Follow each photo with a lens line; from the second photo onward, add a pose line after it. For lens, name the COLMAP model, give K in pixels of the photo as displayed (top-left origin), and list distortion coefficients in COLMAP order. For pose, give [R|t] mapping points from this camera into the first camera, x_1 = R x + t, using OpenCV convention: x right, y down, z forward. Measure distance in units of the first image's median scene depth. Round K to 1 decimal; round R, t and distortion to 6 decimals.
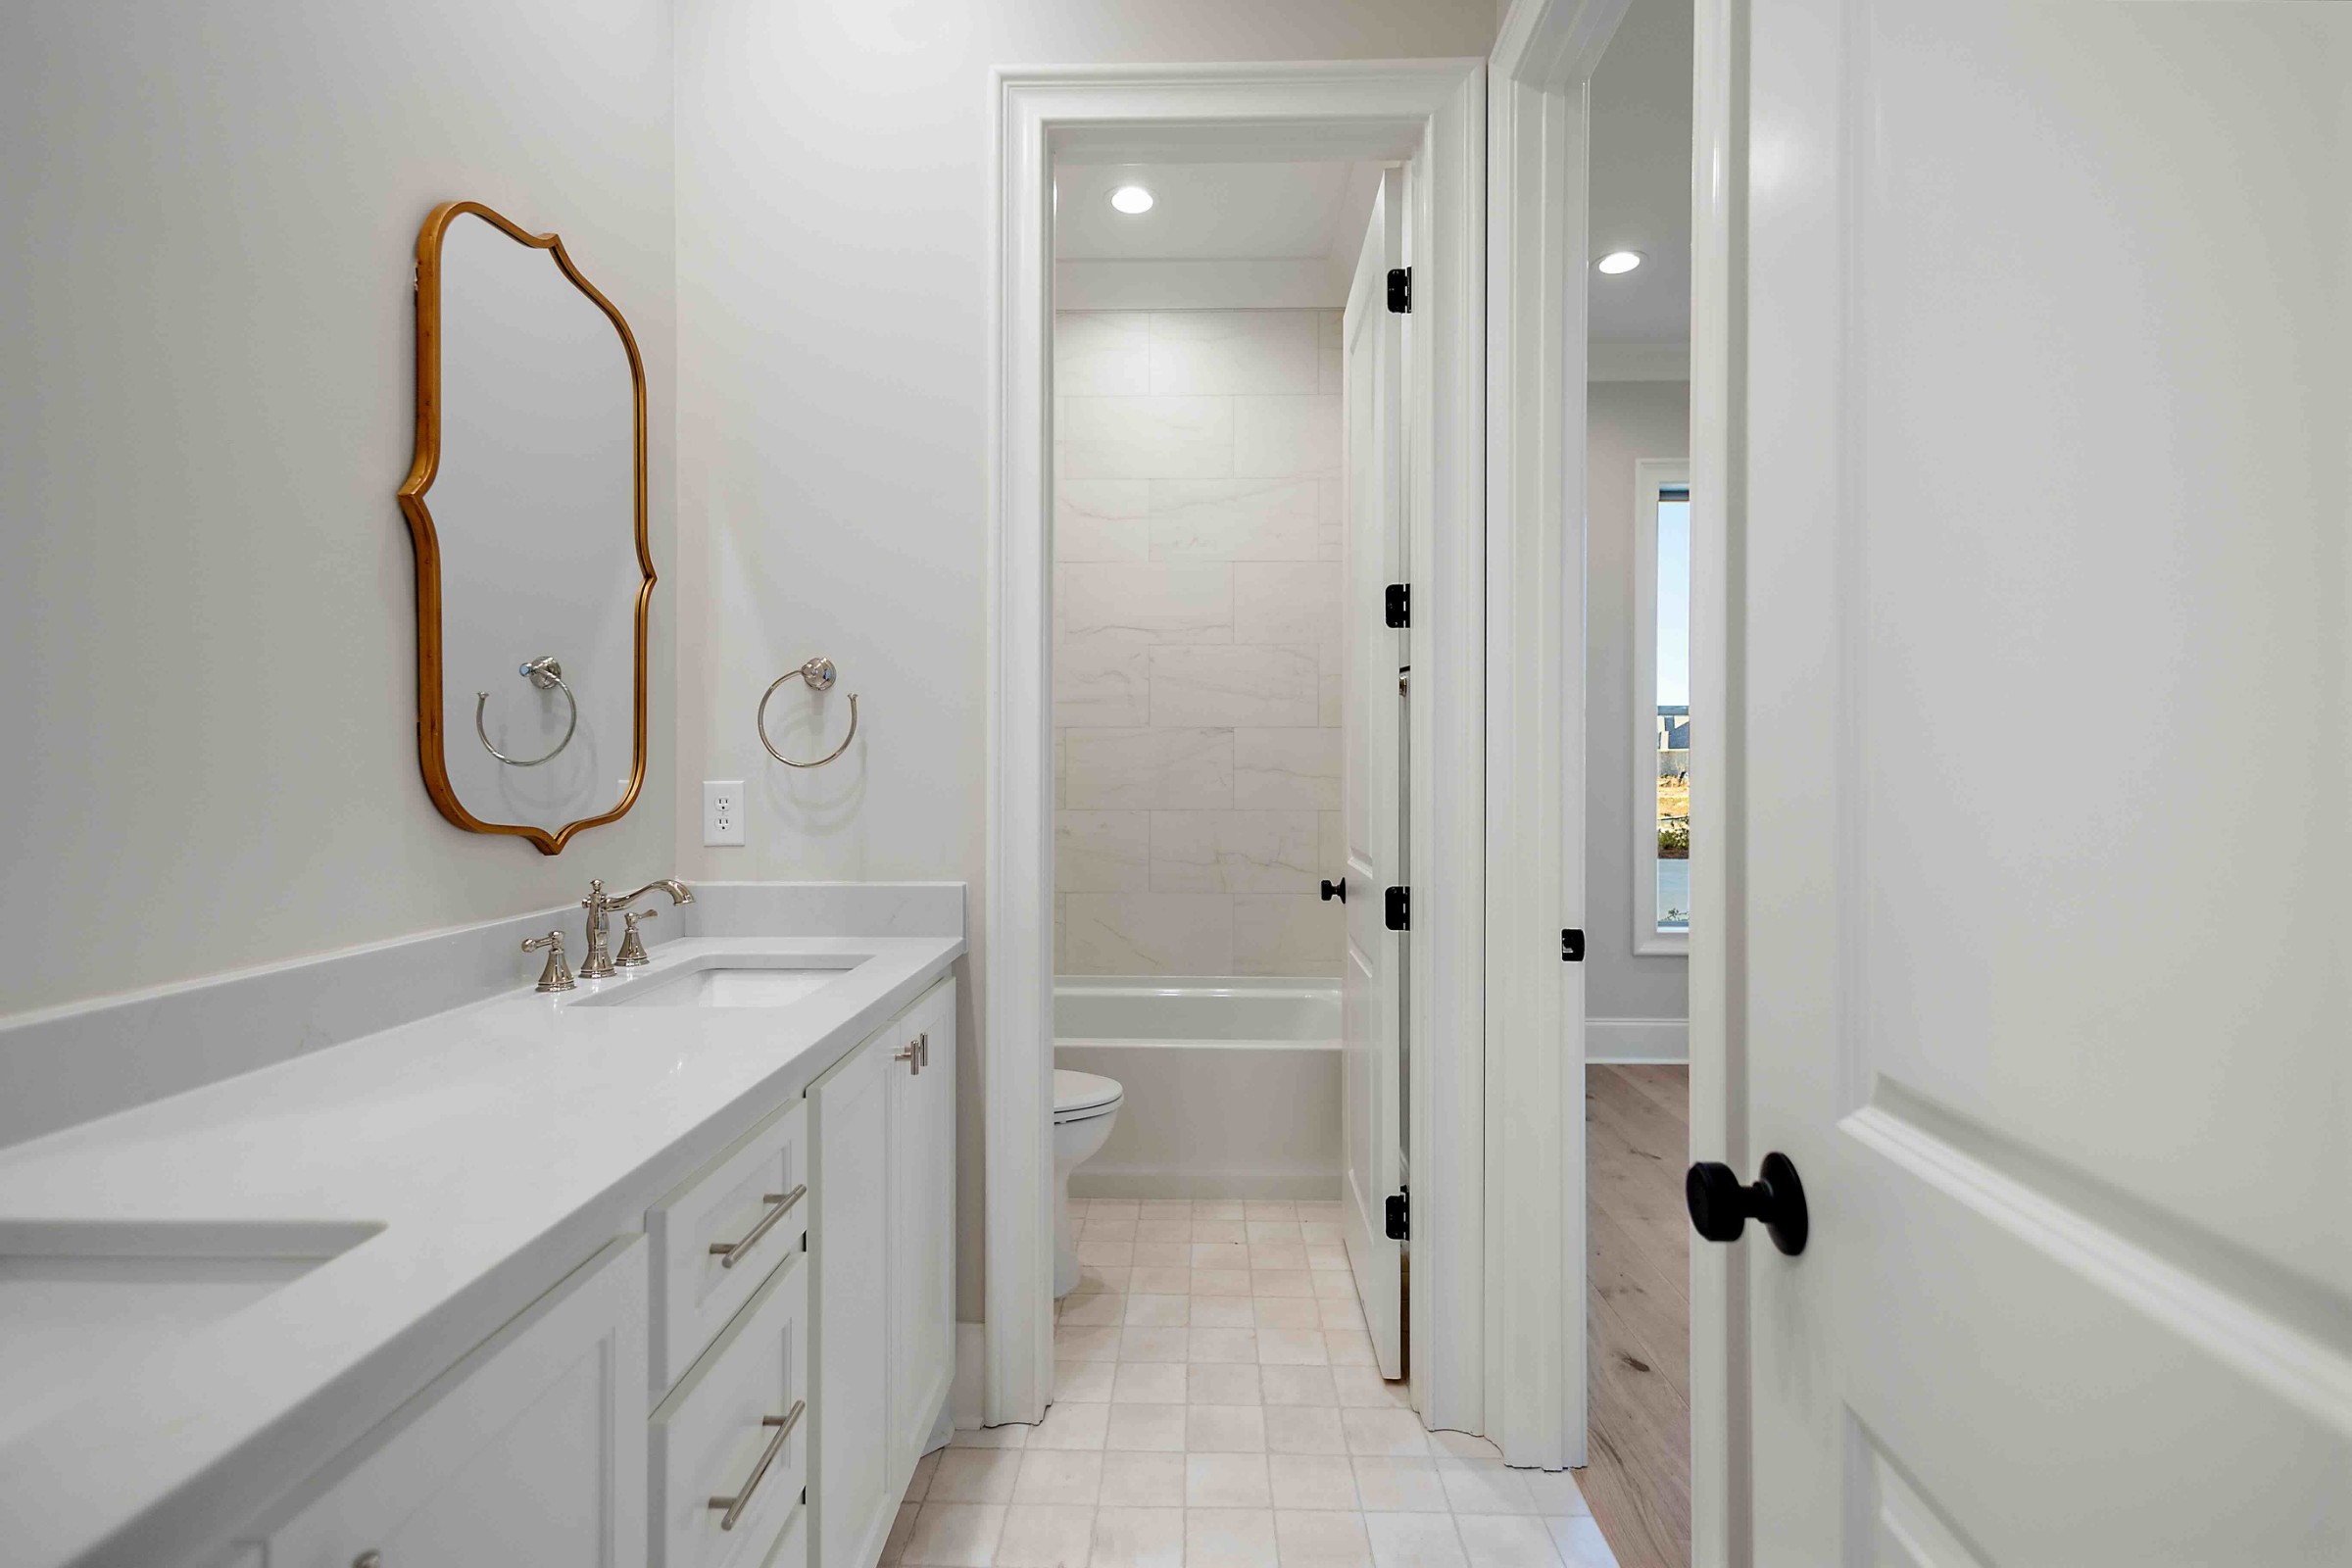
lens RADIAL K [[1094.0, 0, 1169.9], [0, 1094.0, 789.6], [0, 0, 1]] dist [0.001221, 0.000106]
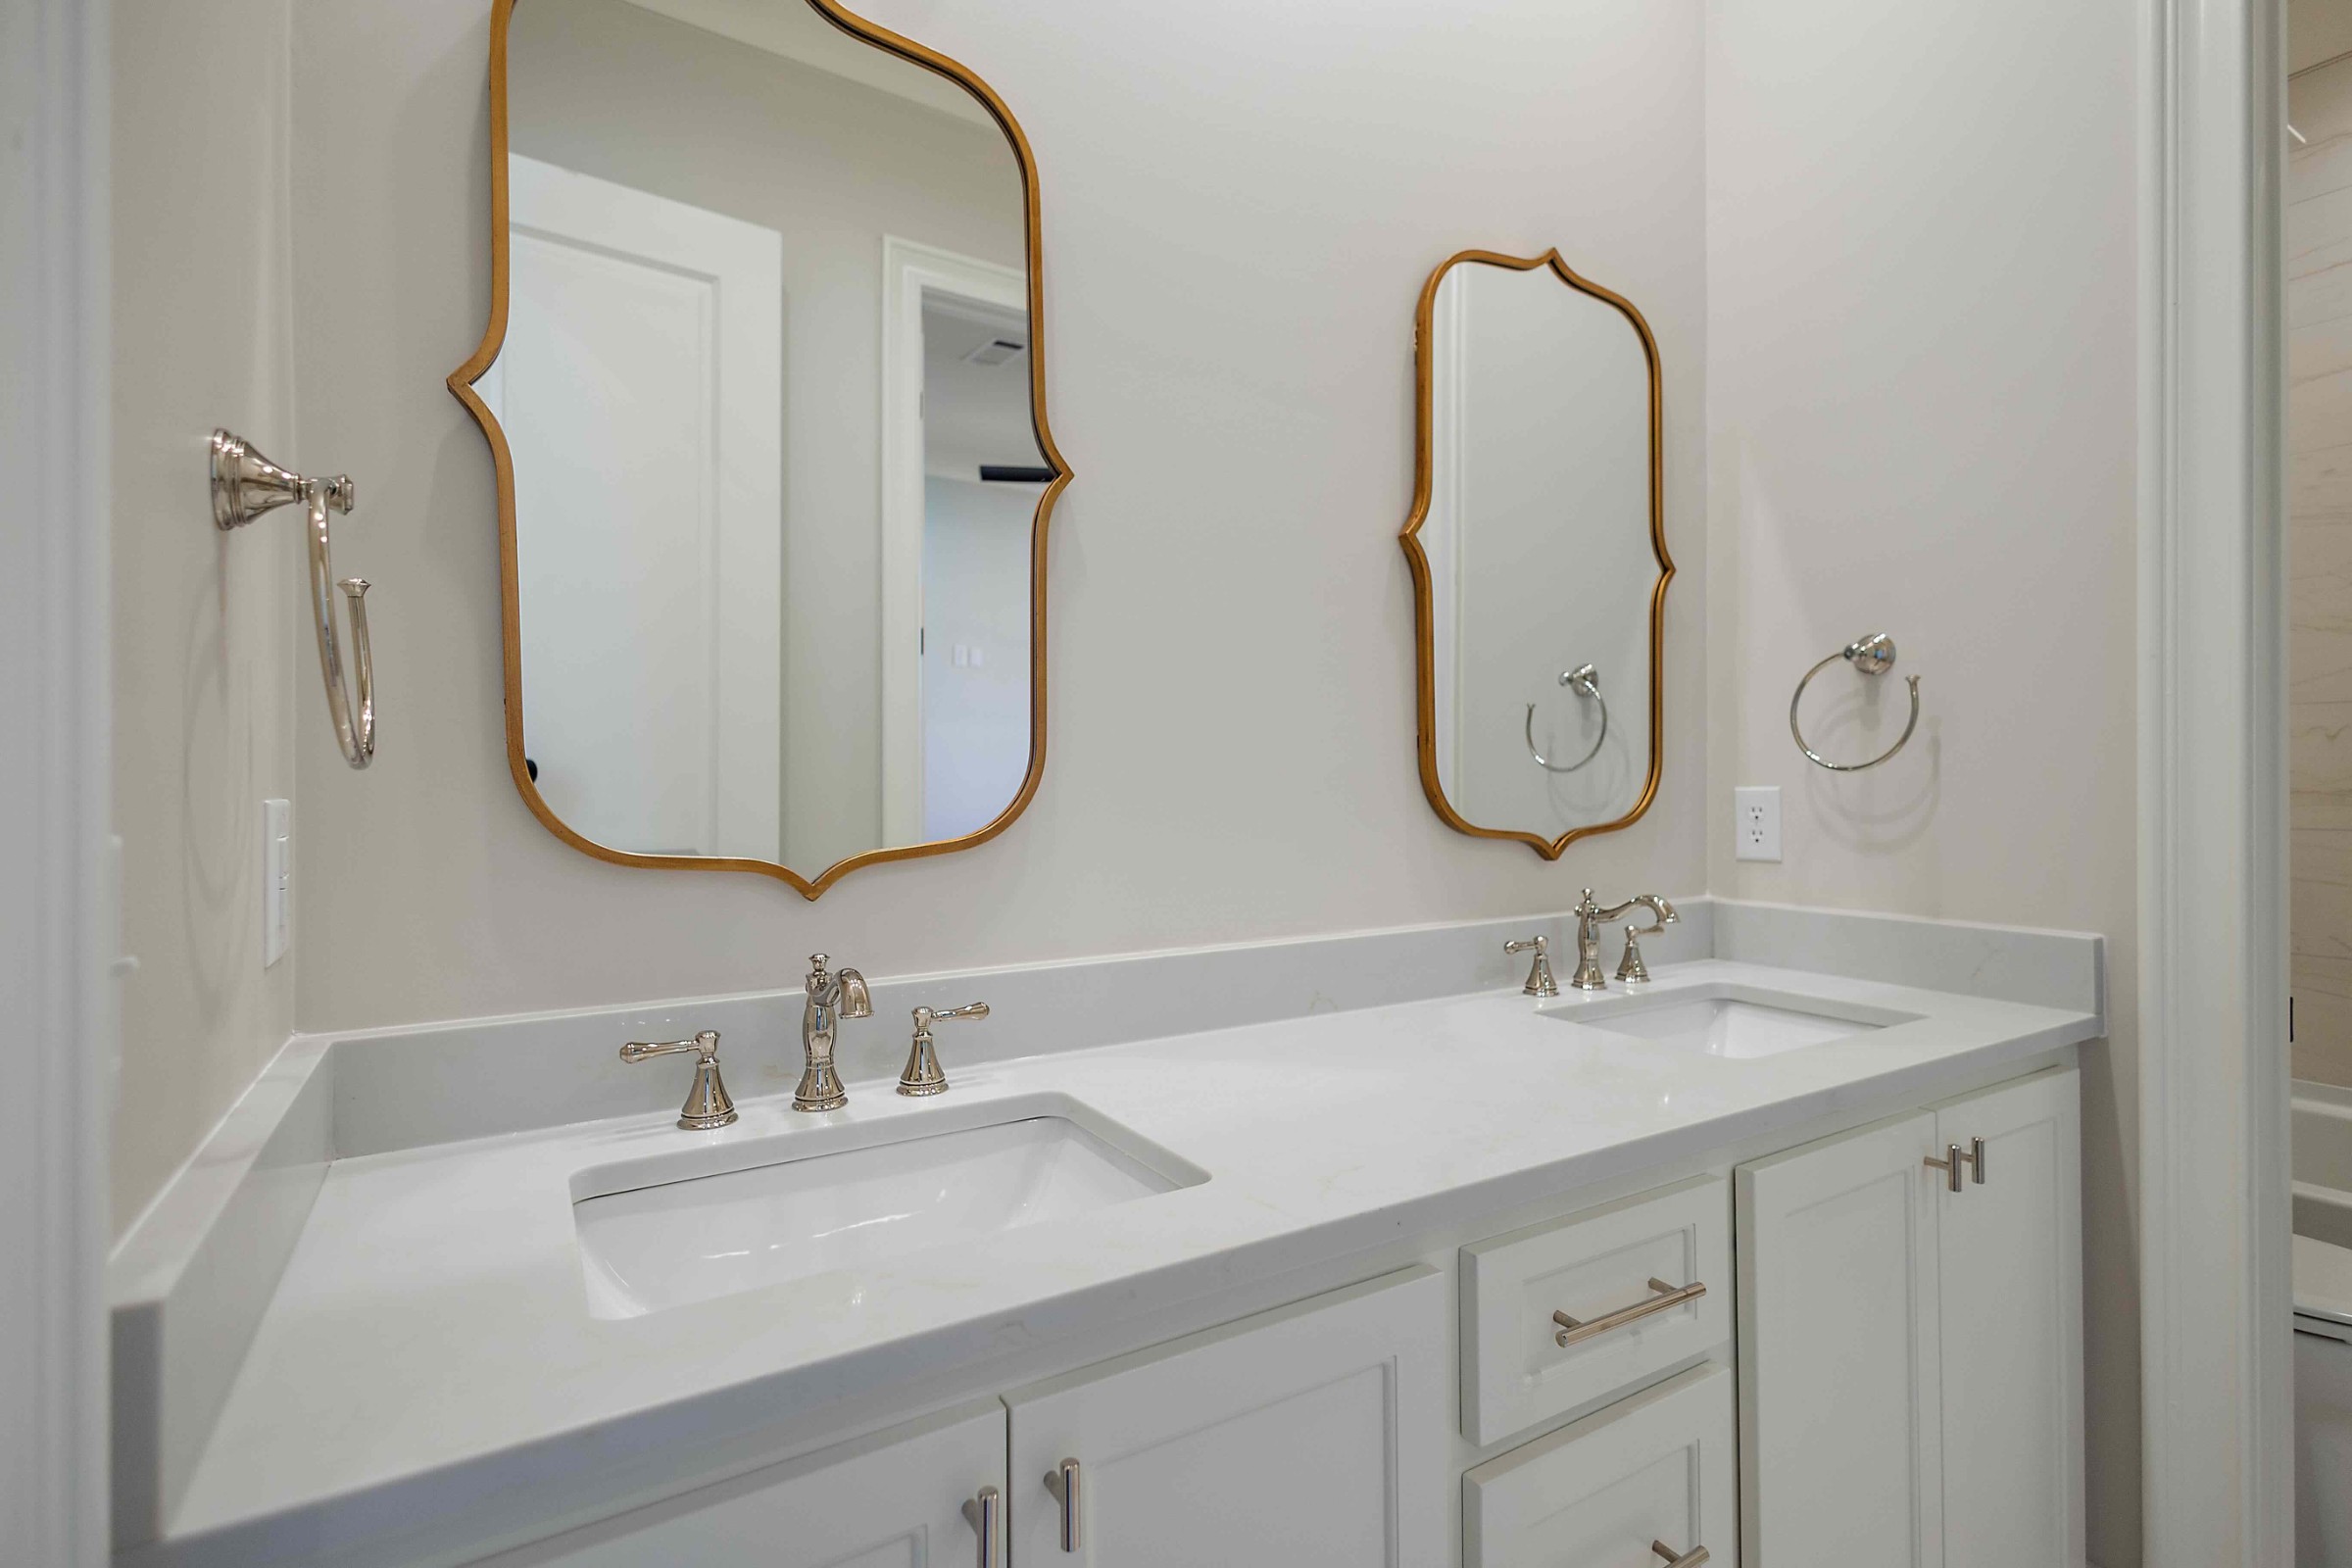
lens RADIAL K [[1094.0, 0, 1169.9], [0, 1094.0, 789.6], [0, 0, 1]] dist [0.001221, 0.000106]
pose [[0.533009, 0.003909, -0.846100, 0.098710], [-0.005008, 0.999986, 0.001465, -0.005656], [0.846095, 0.003456, 0.533022, 0.151553]]
